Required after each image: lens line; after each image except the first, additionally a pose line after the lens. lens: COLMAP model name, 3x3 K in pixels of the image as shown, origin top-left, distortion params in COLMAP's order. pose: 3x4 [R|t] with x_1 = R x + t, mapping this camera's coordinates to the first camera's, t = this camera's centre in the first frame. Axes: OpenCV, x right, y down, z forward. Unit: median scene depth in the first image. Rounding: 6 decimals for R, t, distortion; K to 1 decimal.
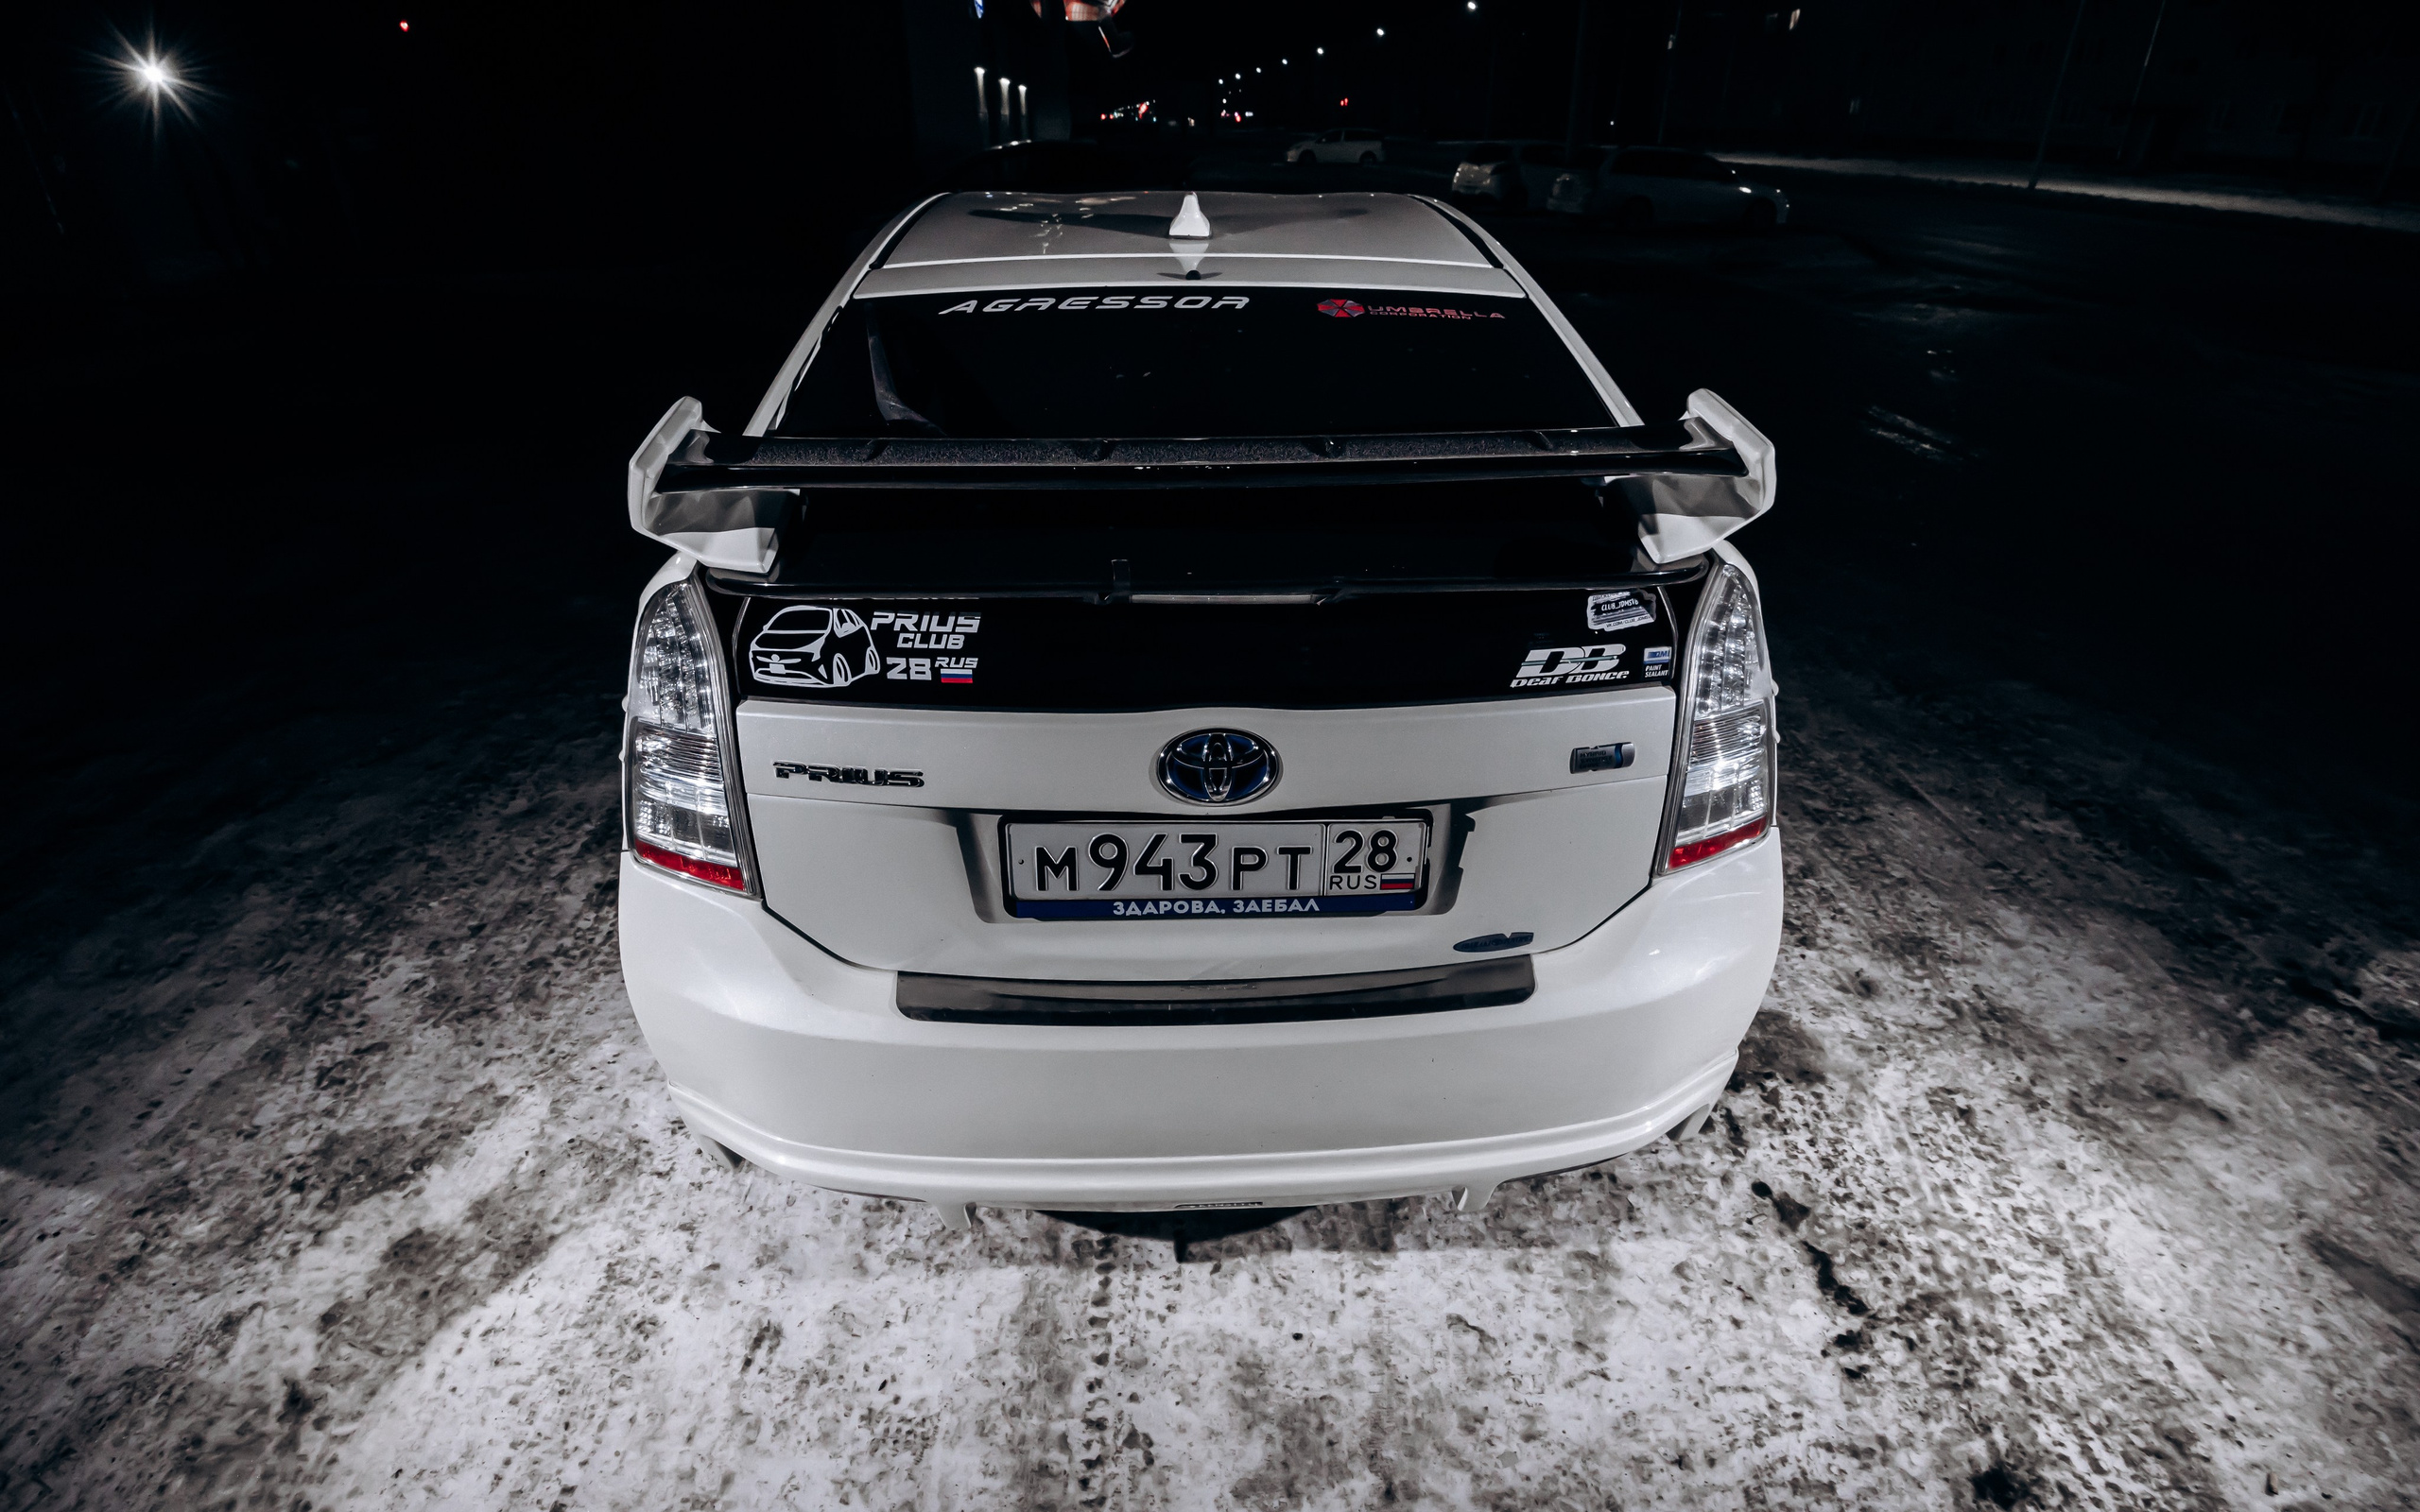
lens RADIAL K [[1132.8, 0, 1211.7], [0, 1132.8, 735.3], [0, 0, 1]] dist [-0.026818, -0.008079]
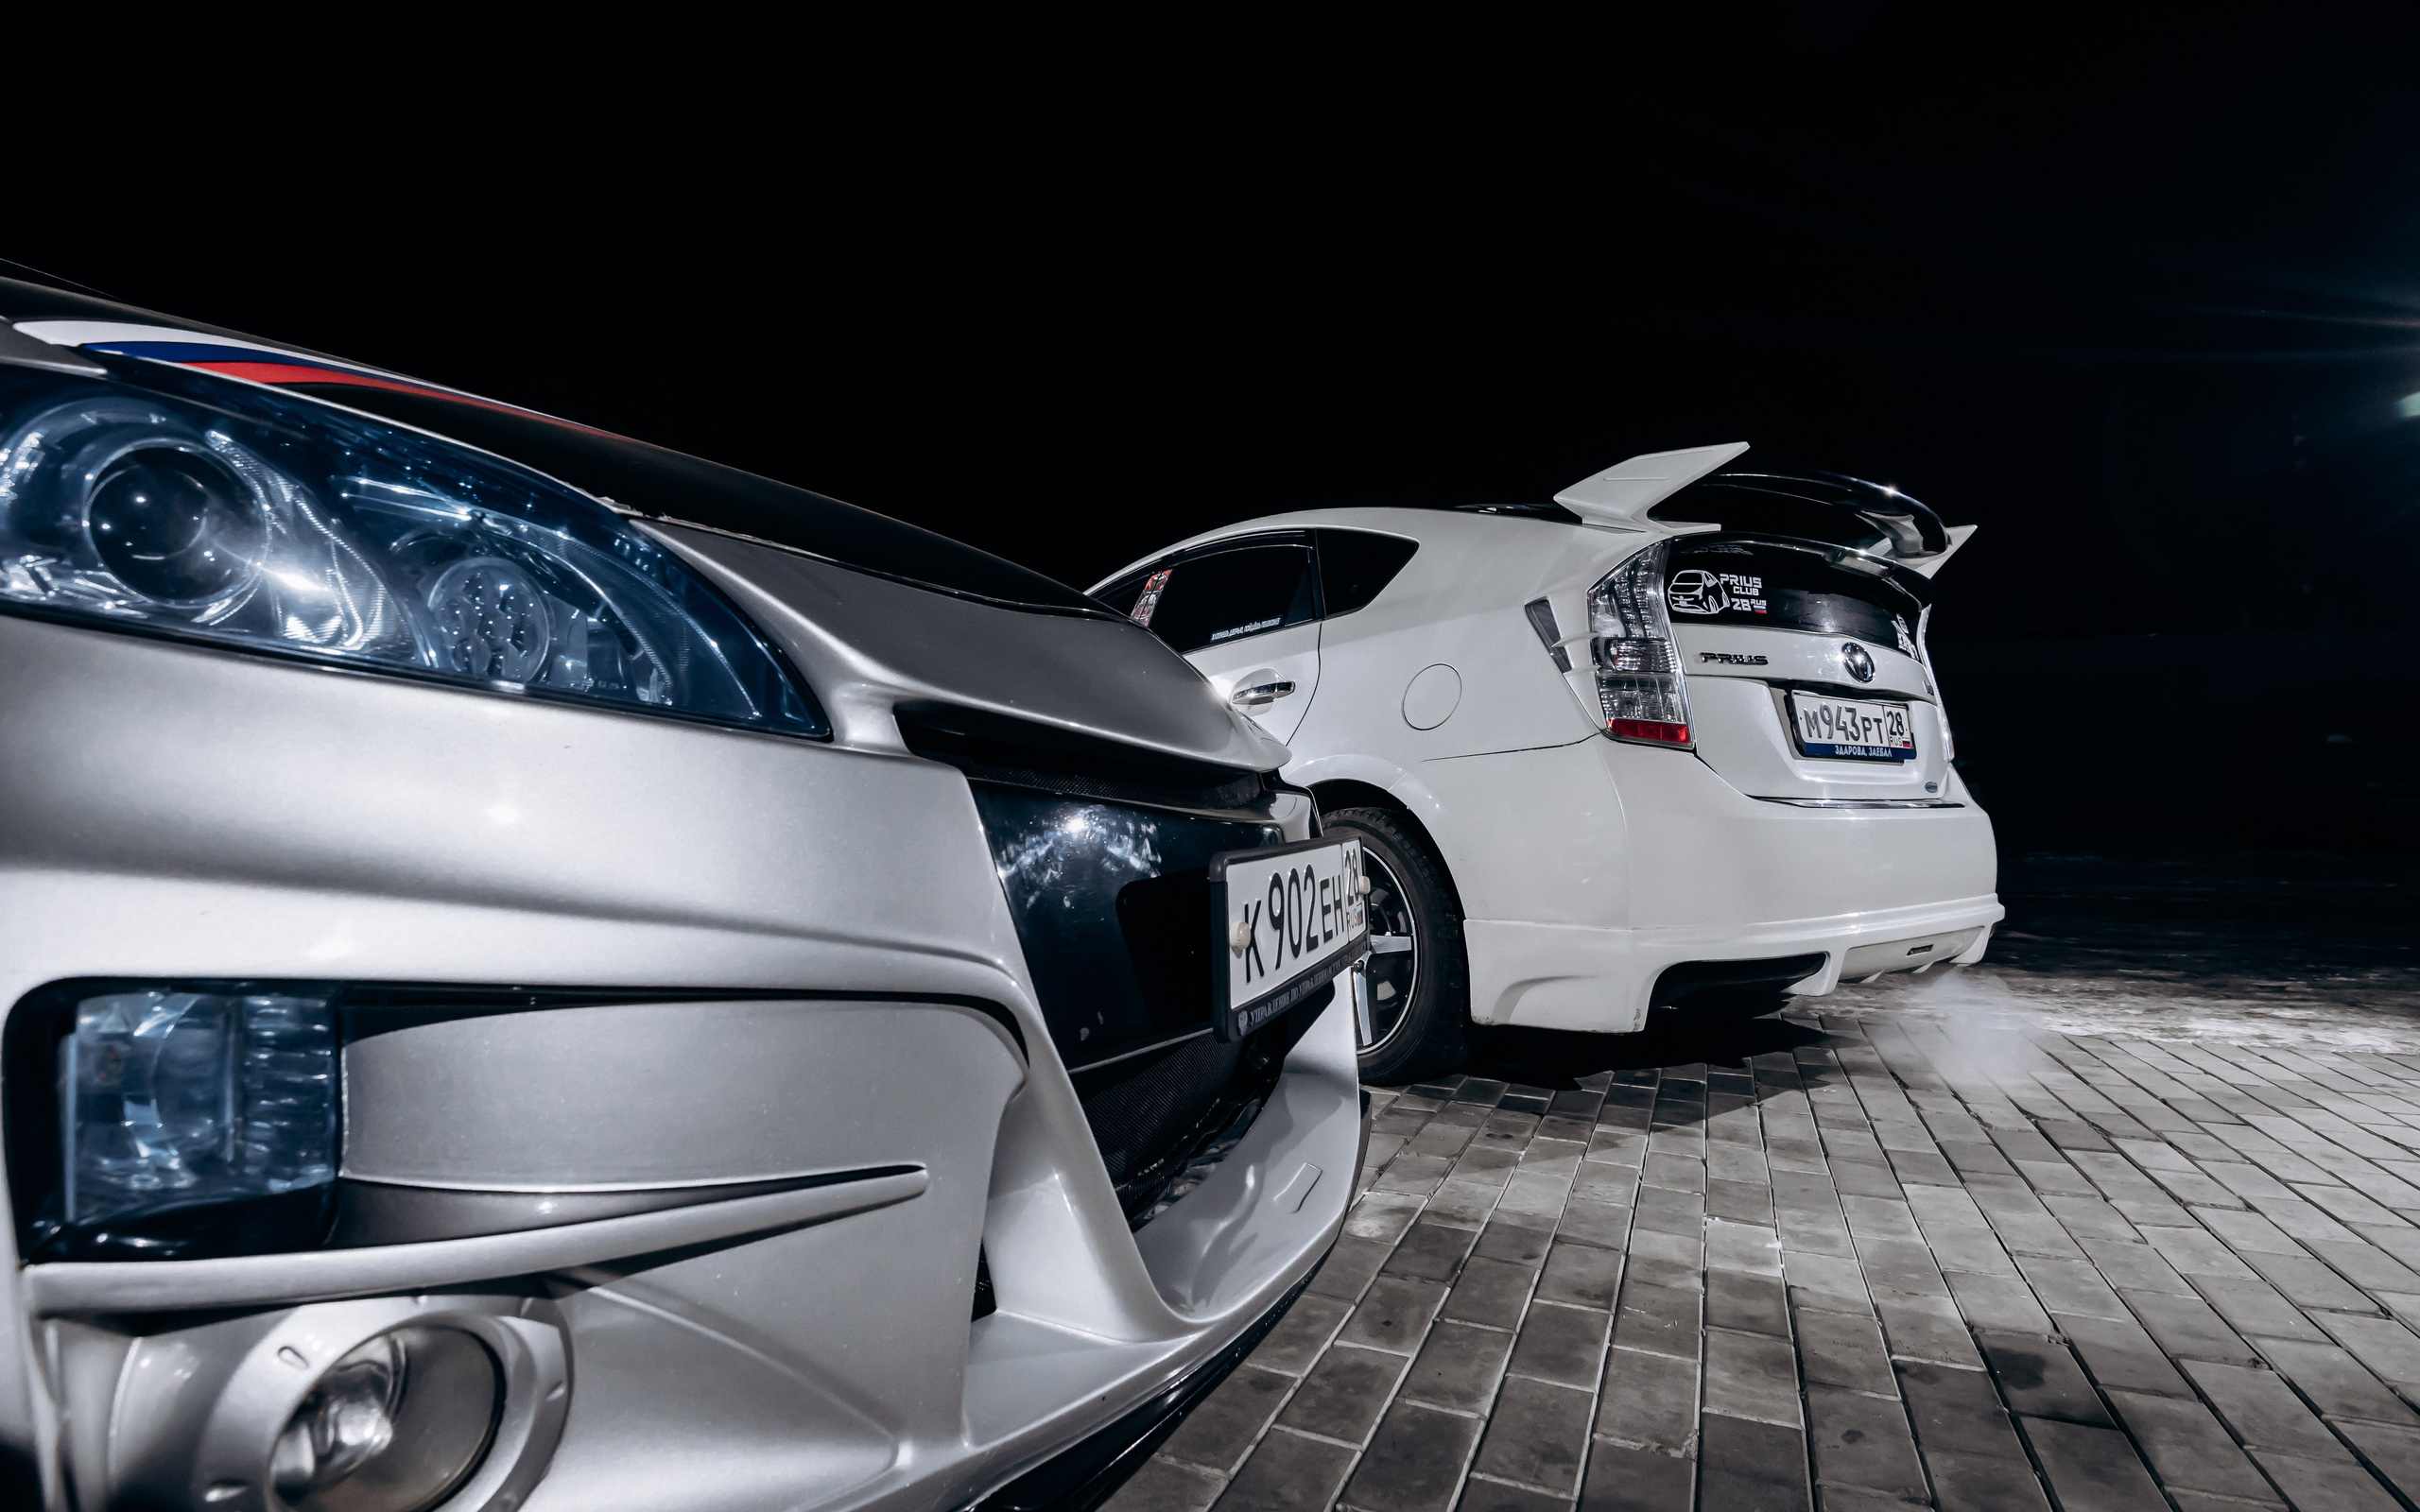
lens RADIAL K [[1132.8, 0, 1211.7], [0, 1132.8, 735.3], [0, 0, 1]] dist [-0.026818, -0.008079]
pose [[0.839784, 0.030238, 0.542077, -1.870264], [0.257861, 0.856431, -0.447251, 0.676246], [-0.477776, 0.515375, 0.711420, 0.236847]]
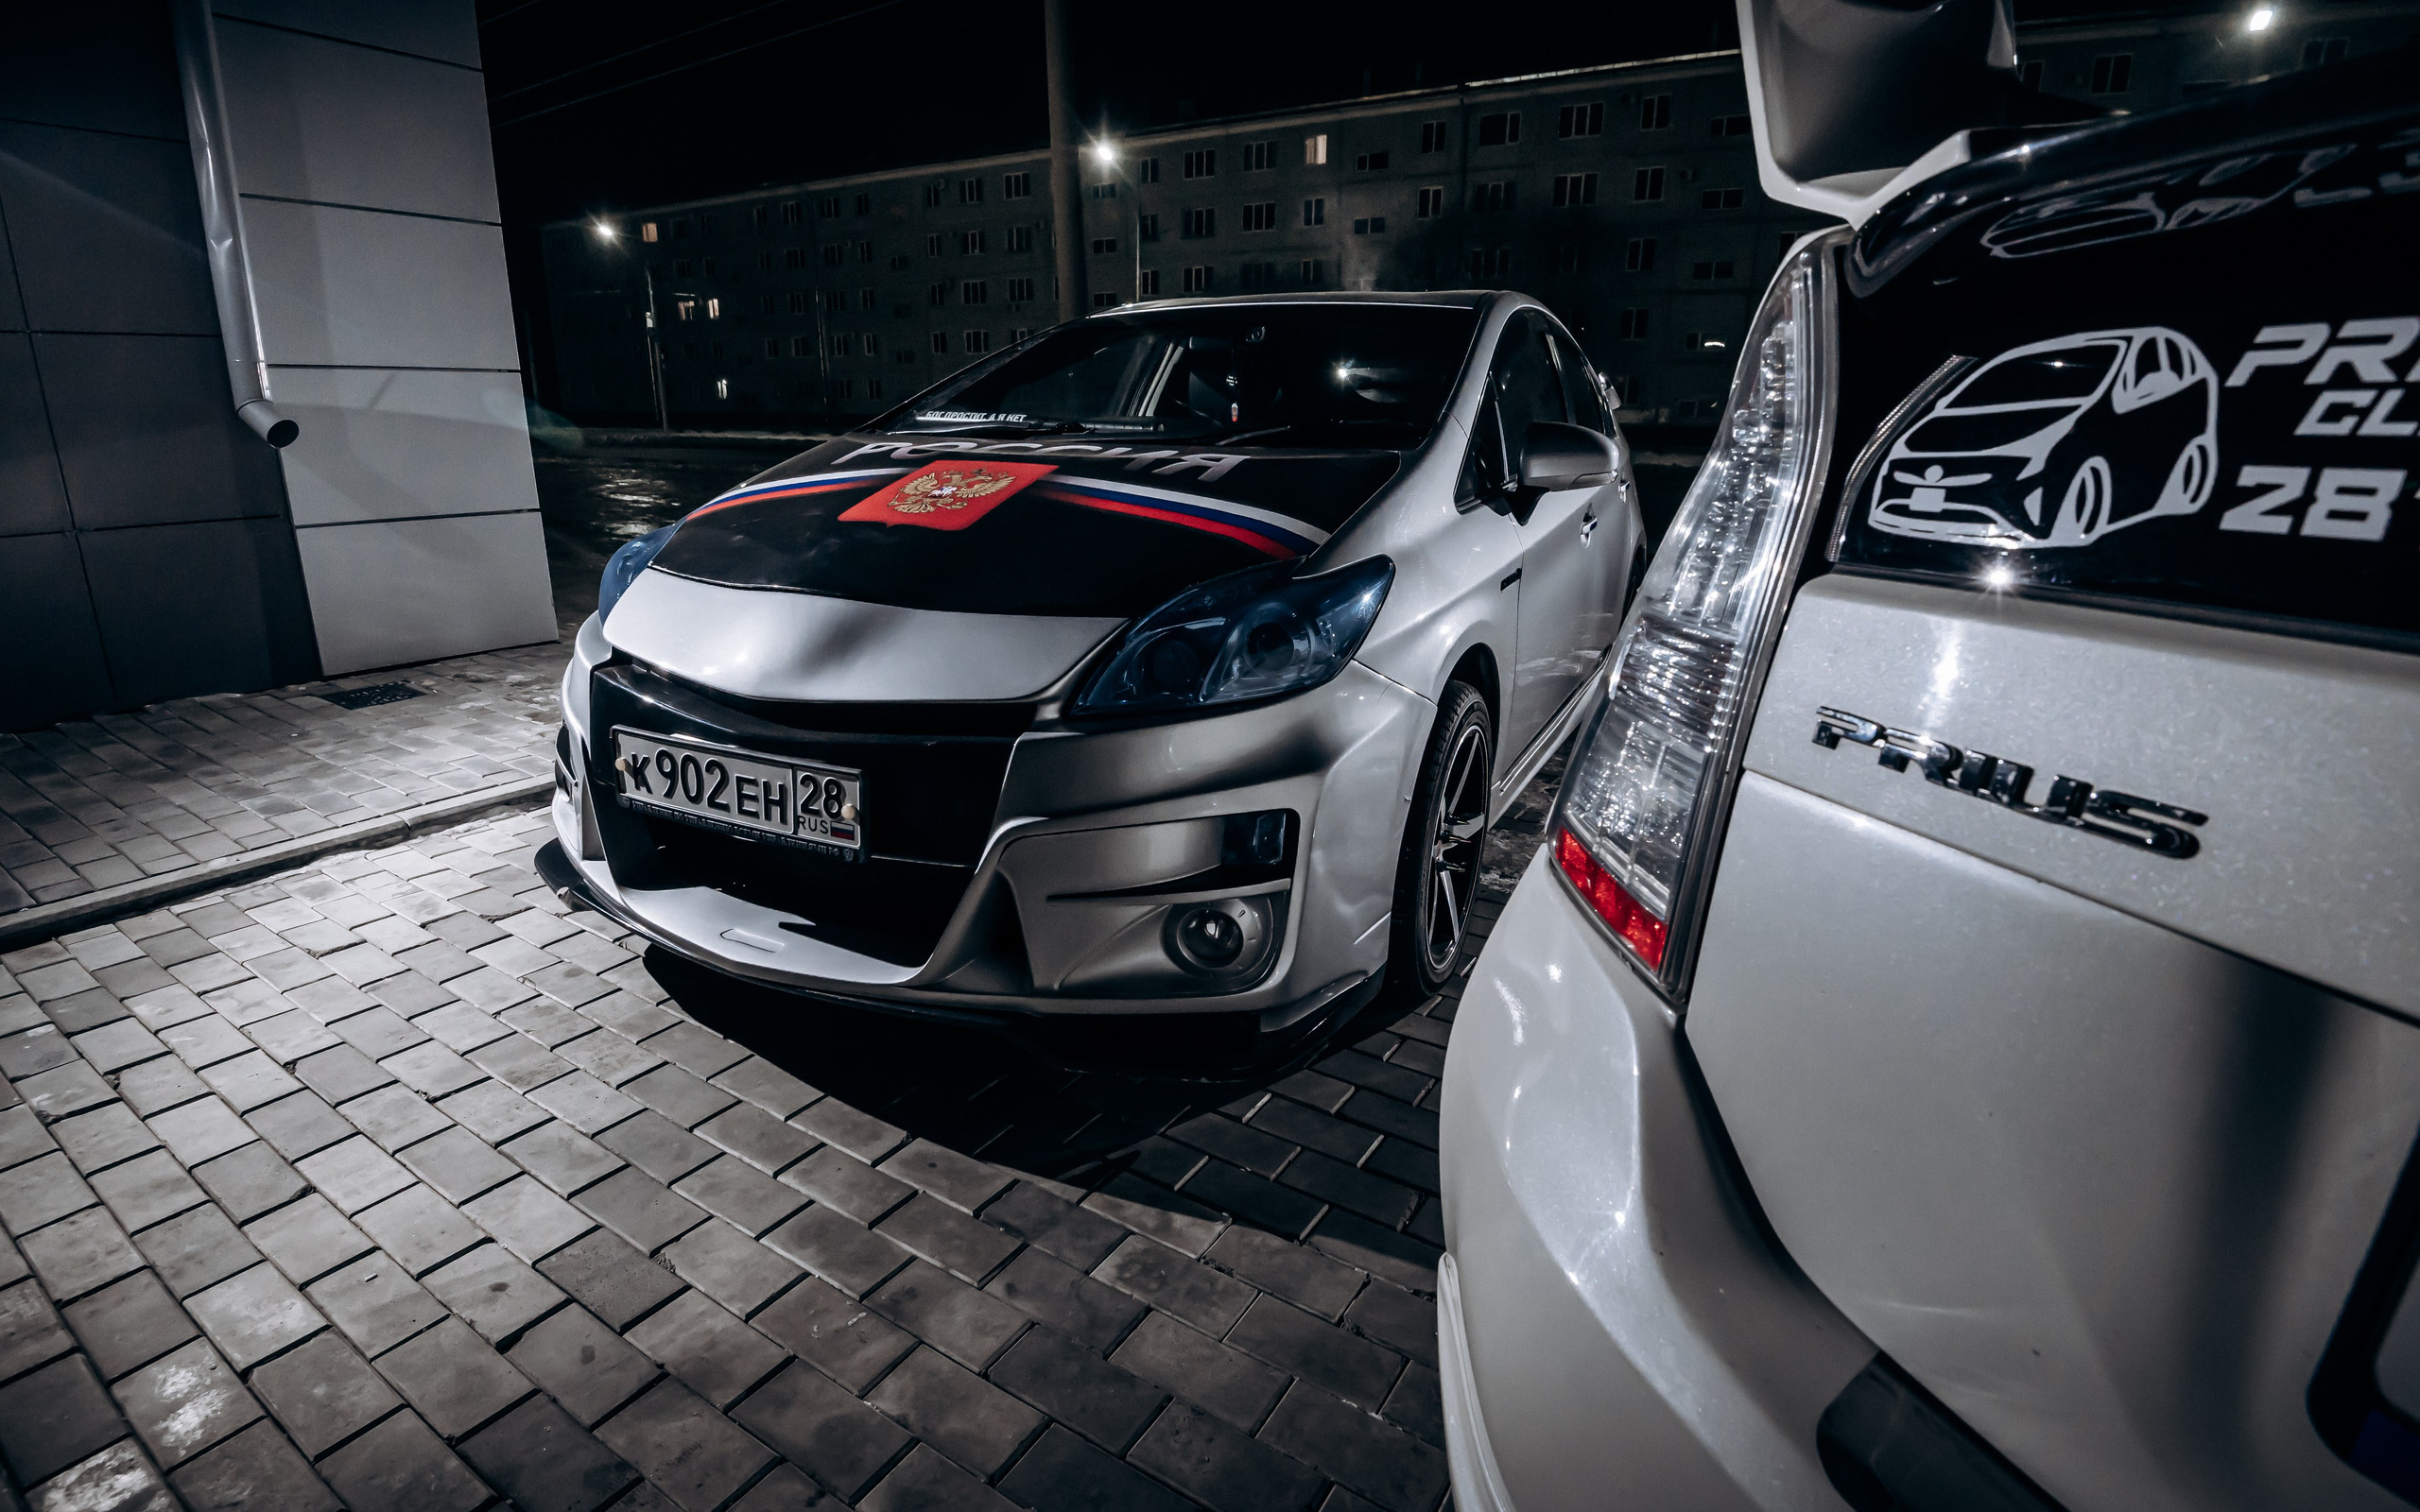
lens RADIAL K [[1132.8, 0, 1211.7], [0, 1132.8, 735.3], [0, 0, 1]] dist [-0.026818, -0.008079]
pose [[0.414125, 0.240693, -0.877820, -0.109250], [-0.444335, 0.895144, 0.035821, 0.121150], [0.794397, 0.375212, 0.477649, 0.618647]]
